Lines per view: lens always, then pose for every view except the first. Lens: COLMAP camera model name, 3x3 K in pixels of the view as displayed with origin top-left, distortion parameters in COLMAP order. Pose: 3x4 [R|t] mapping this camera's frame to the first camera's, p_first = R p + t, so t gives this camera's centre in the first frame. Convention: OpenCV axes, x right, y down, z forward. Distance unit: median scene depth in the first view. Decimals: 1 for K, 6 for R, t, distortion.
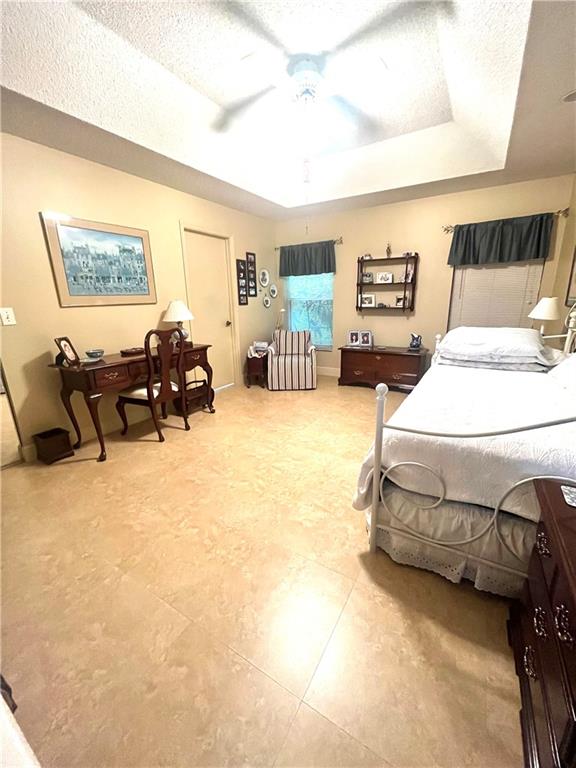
lens RADIAL K [[308.7, 0, 290.9], [0, 308.7, 381.9], [0, 0, 1]] dist [-0.001813, -0.000207]
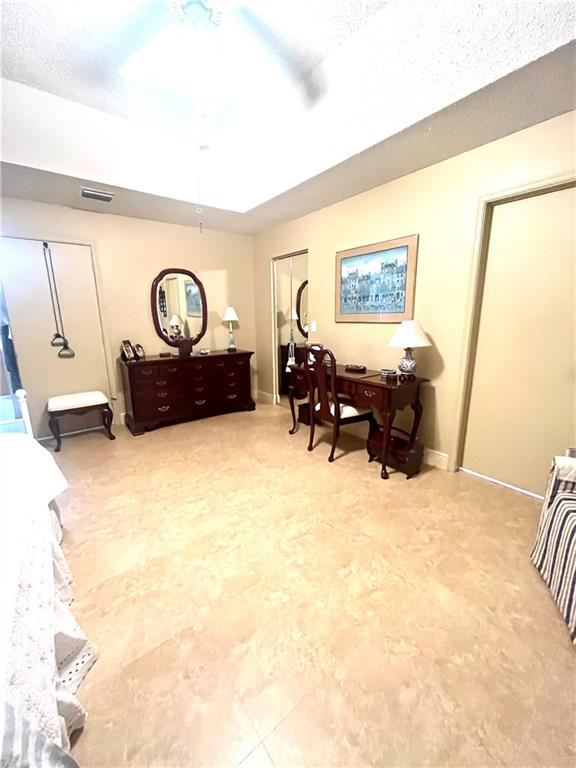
lens RADIAL K [[308.7, 0, 290.9], [0, 308.7, 381.9], [0, 0, 1]] dist [-0.001813, -0.000207]
pose [[-0.354708, 0.226490, -0.907130, 0.511110], [-0.224065, 0.921352, 0.317656, -0.342790], [0.907732, 0.315931, -0.276063, 1.133836]]
